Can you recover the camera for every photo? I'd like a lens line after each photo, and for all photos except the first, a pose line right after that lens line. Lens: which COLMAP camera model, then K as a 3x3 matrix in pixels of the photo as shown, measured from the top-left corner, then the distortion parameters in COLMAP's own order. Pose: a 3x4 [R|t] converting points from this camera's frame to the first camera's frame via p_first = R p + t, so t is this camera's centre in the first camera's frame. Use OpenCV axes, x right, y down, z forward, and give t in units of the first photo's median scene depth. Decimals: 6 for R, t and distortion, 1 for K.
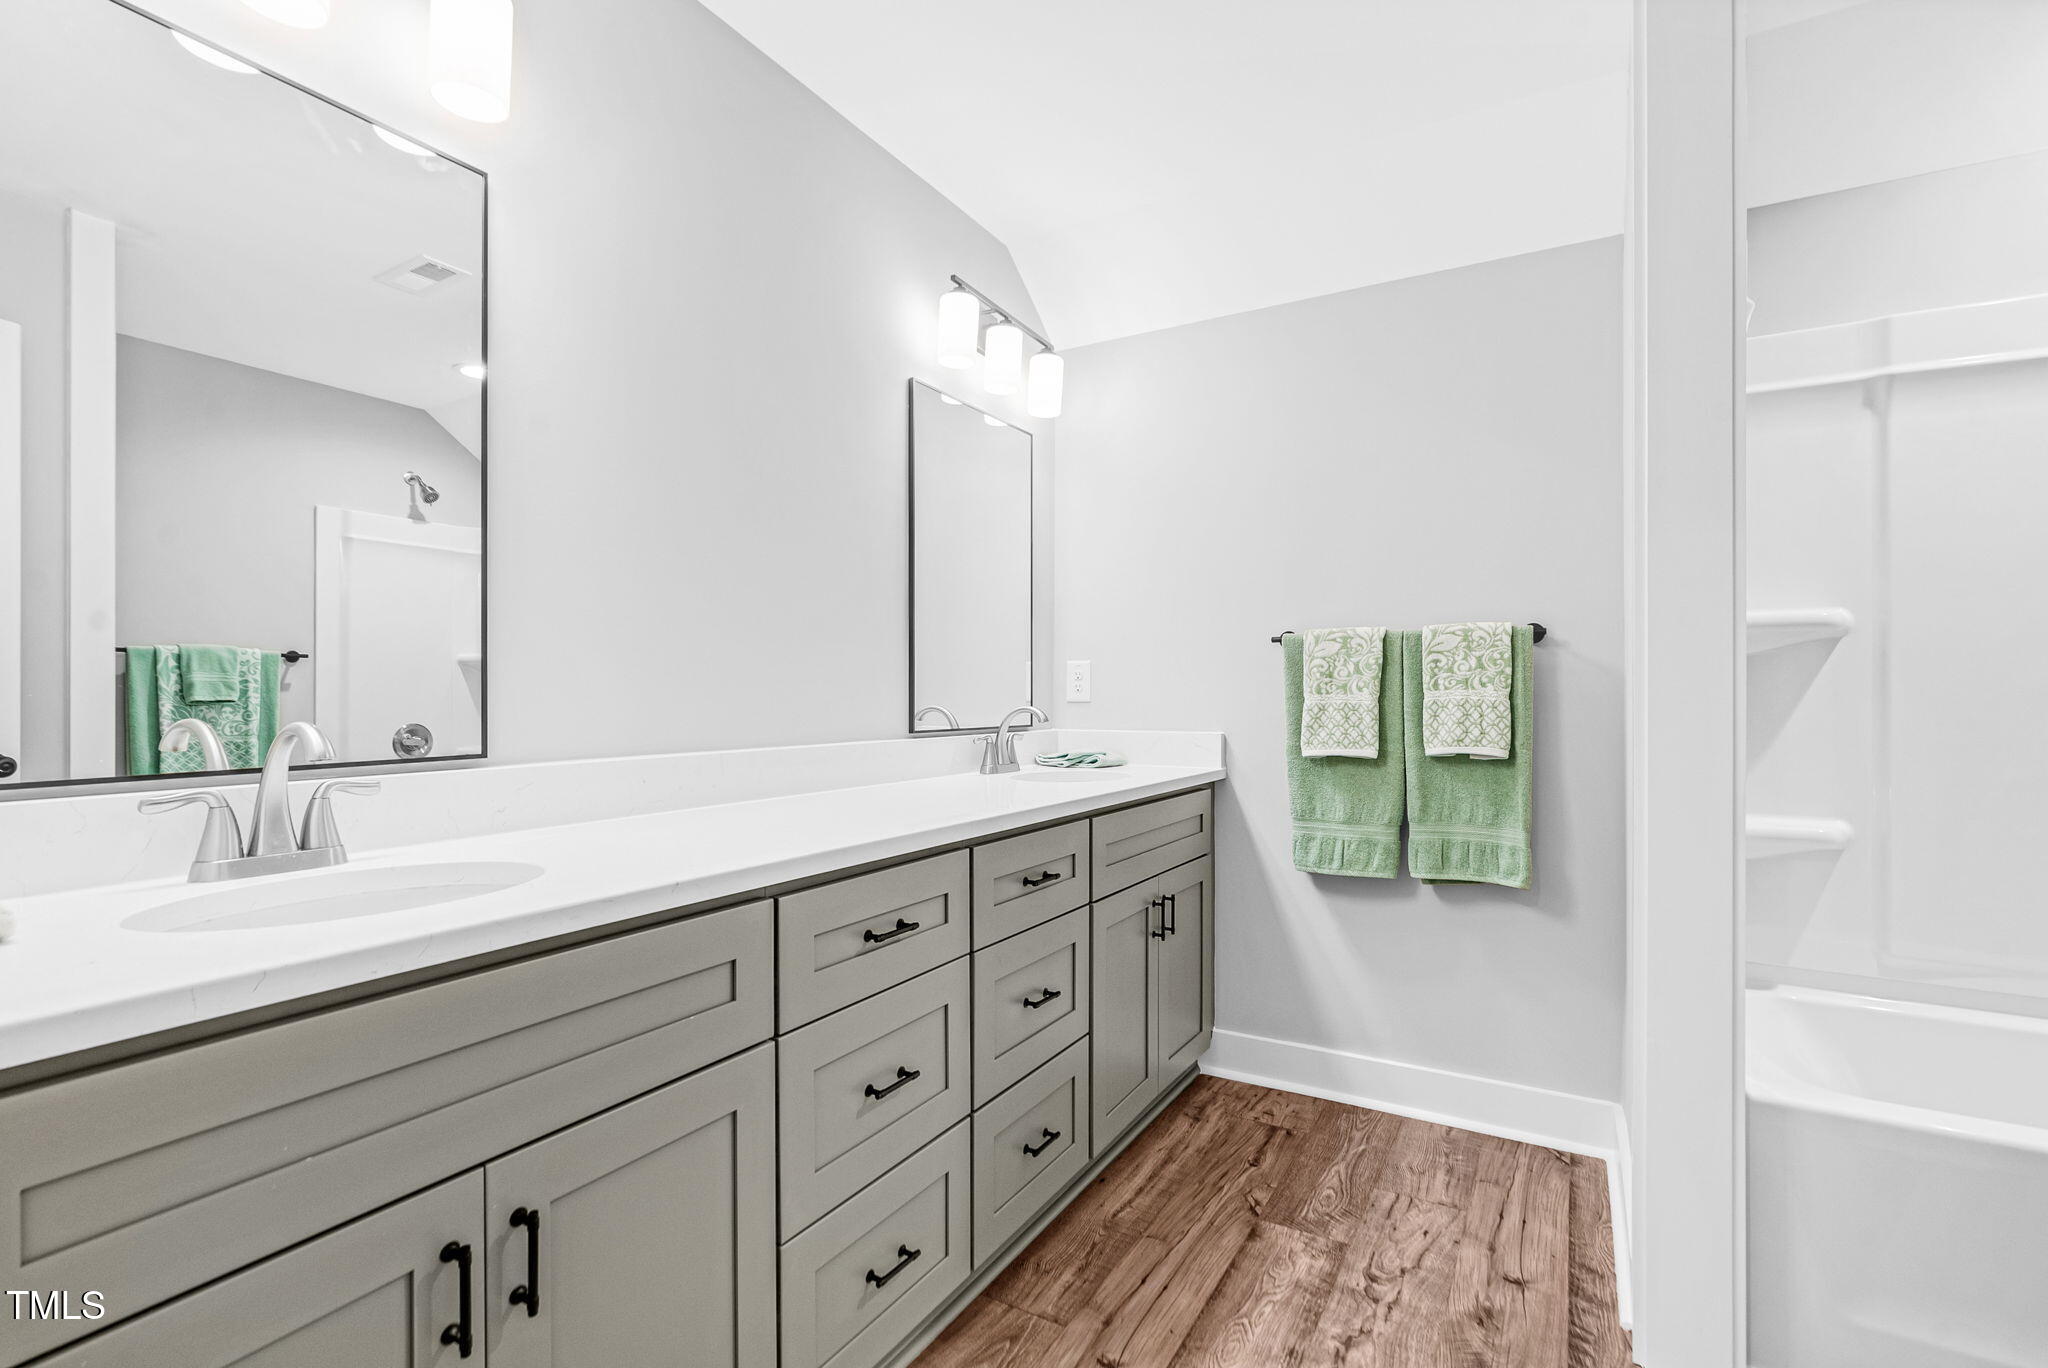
lens RADIAL K [[933.0, 0, 1003.1], [0, 933.0, 687.0], [0, 0, 1]] dist [-0.010002, 0.003265]
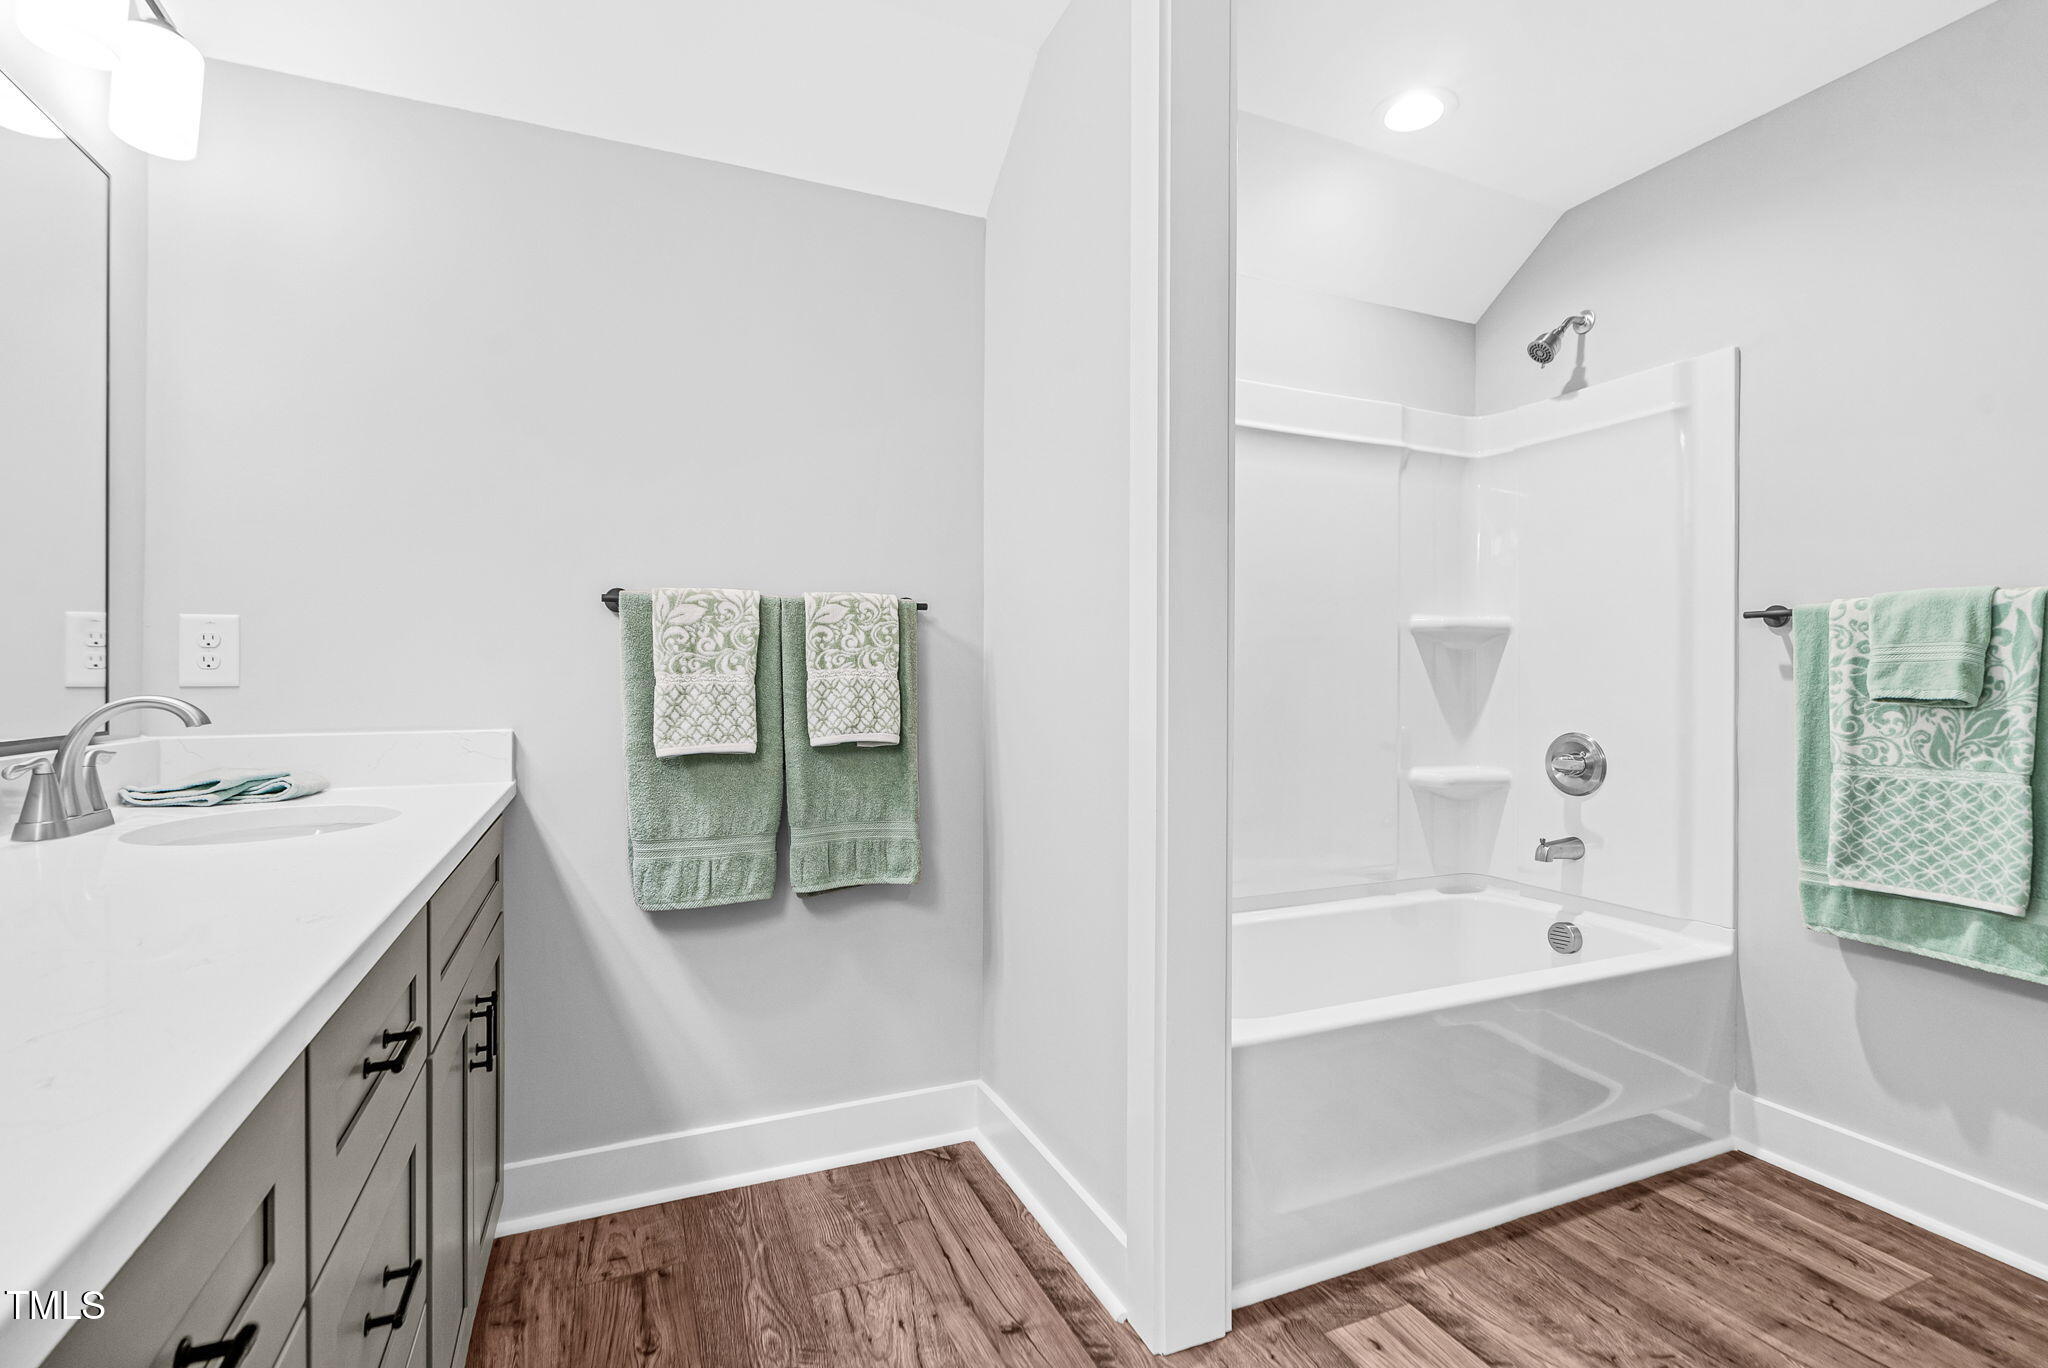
lens RADIAL K [[933.0, 0, 1032.3], [0, 933.0, 680.8], [0, 0, 1]] dist [-0.010002, 0.003265]
pose [[0.570130, -0.001700, 0.821553, -0.125471], [-0.005781, 0.999965, 0.006081, 0.007944], [-0.821534, -0.008216, 0.570100, 0.351279]]
